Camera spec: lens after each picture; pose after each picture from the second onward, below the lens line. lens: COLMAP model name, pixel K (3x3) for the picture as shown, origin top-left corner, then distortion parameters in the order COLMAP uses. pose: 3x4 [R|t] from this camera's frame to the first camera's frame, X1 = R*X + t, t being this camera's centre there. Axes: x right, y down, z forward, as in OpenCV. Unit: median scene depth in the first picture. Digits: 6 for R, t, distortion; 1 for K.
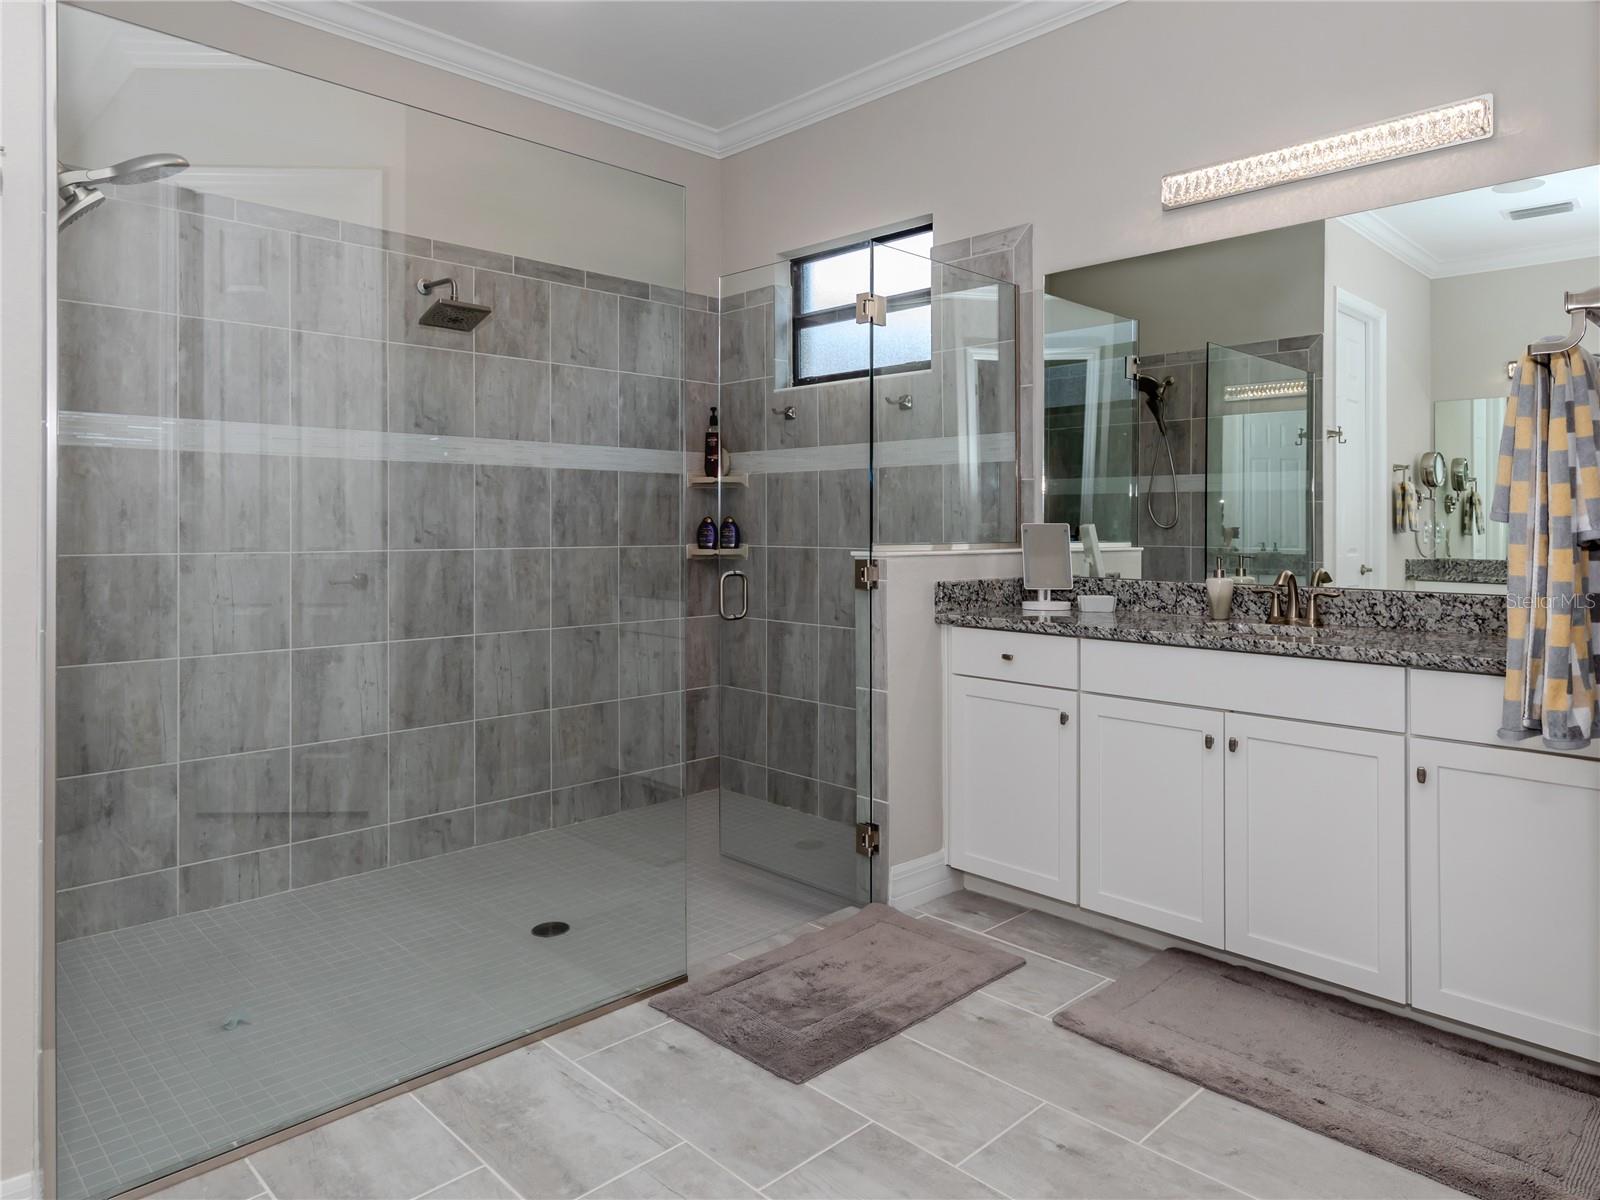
lens RADIAL K [[1038.7, 0, 803.4], [0, 1038.7, 602.1], [0, 0, 1]] dist [-0.002972, -0.000121]
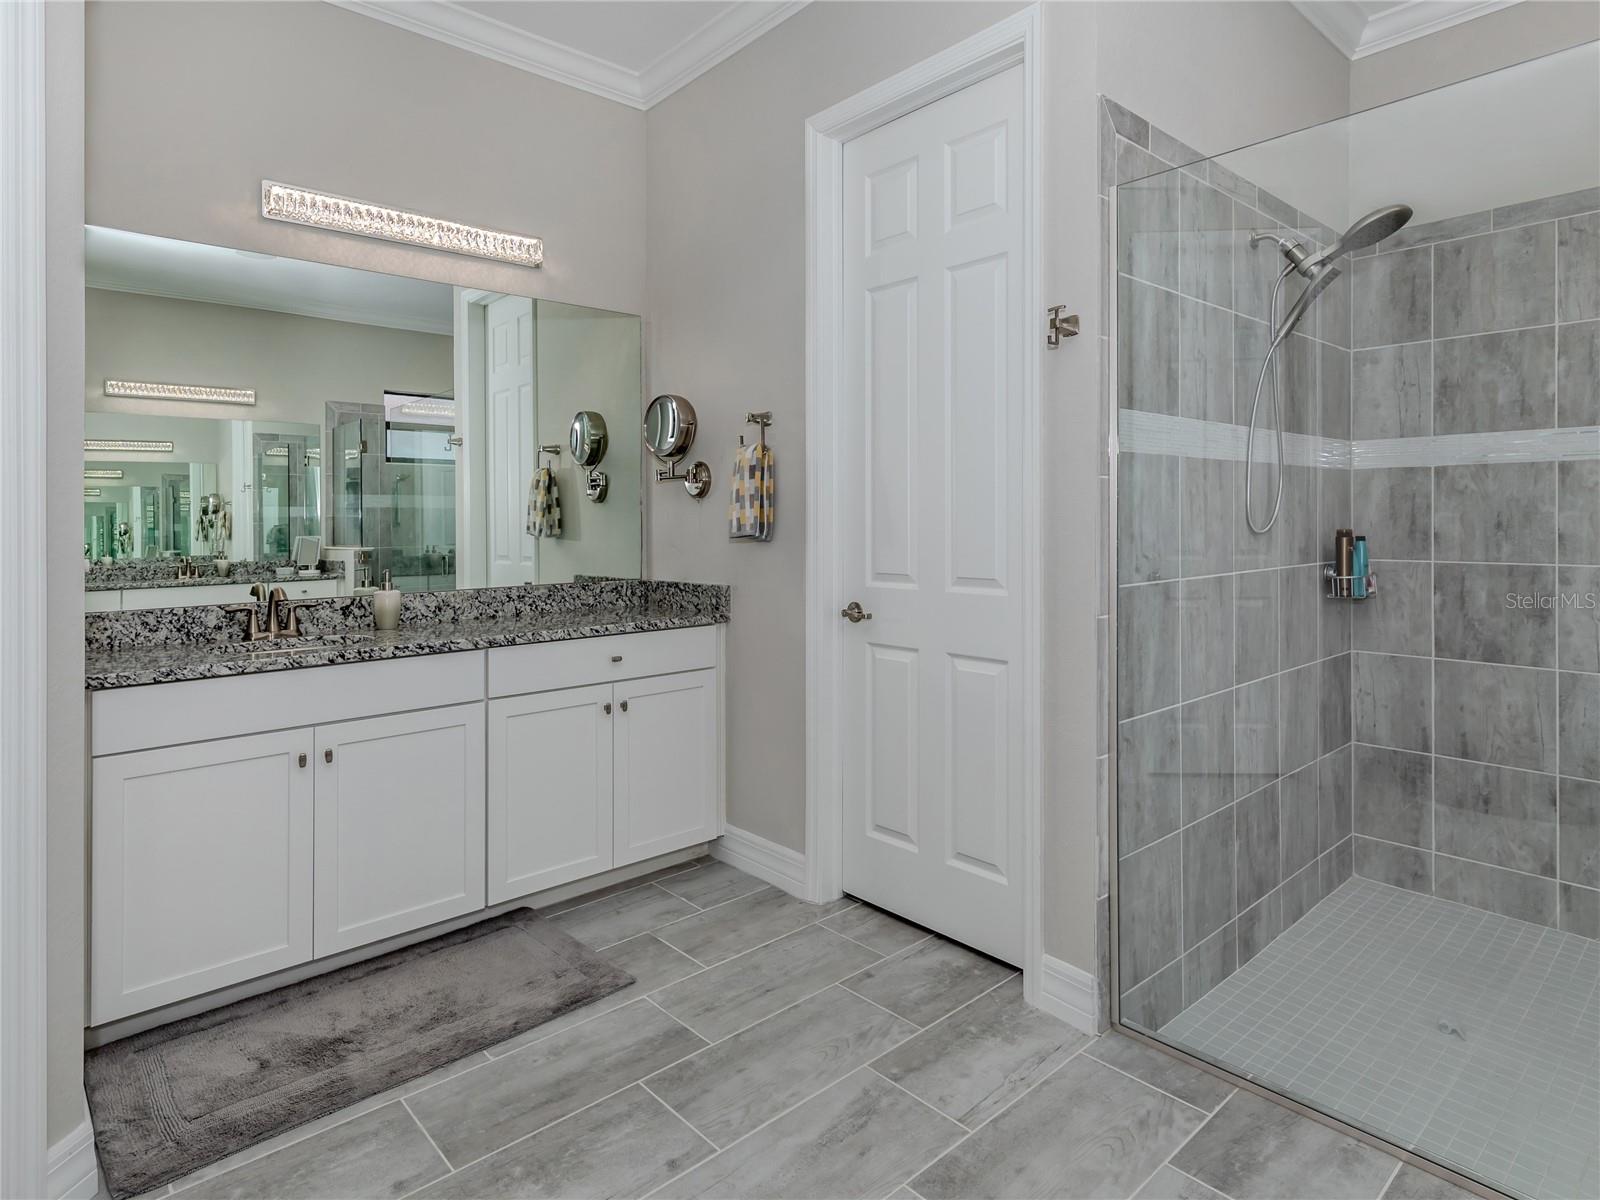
lens RADIAL K [[888.5, 0, 803.5], [0, 888.5, 597.6], [0, 0, 1]] dist [0.000234, 0.000652]
pose [[-0.040232, 0.071205, -0.996650, 0.275549], [-0.080521, 0.993982, 0.074264, -0.020314], [0.995941, 0.083240, -0.034256, 0.311901]]
